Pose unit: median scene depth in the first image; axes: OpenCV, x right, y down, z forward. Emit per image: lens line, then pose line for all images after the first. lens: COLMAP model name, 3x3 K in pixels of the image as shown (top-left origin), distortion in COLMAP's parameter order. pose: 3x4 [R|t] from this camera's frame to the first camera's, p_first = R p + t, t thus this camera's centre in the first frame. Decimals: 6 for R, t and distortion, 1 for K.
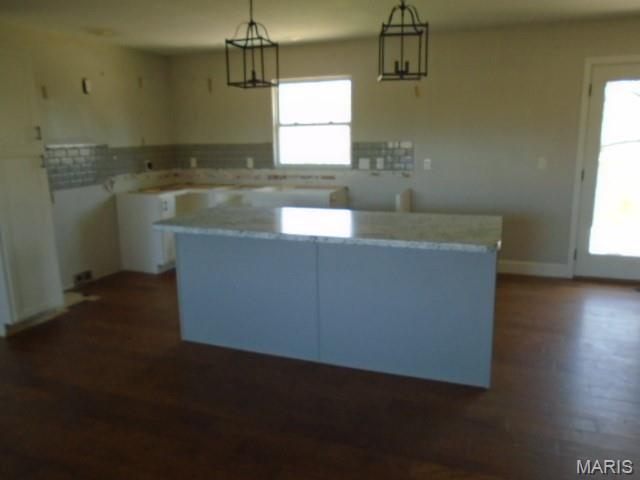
lens RADIAL K [[480.1, 0, 320.0], [0, 480.1, 240.0], [0, 0, 1]] dist [-0.012732, -0.007053]
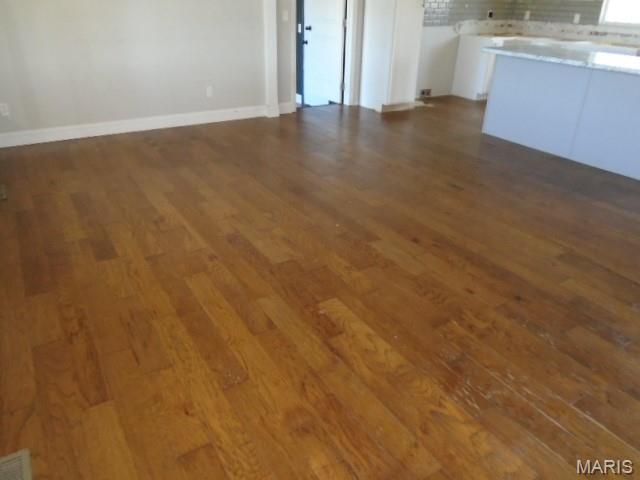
lens RADIAL K [[480.1, 0, 320.0], [0, 480.1, 240.0], [0, 0, 1]] dist [-0.012732, -0.007053]
pose [[0.793219, 0.308425, -0.525051, 0.135076], [-0.162372, 0.938153, 0.305786, 0.092707], [0.586890, -0.157302, 0.794240, -0.367171]]
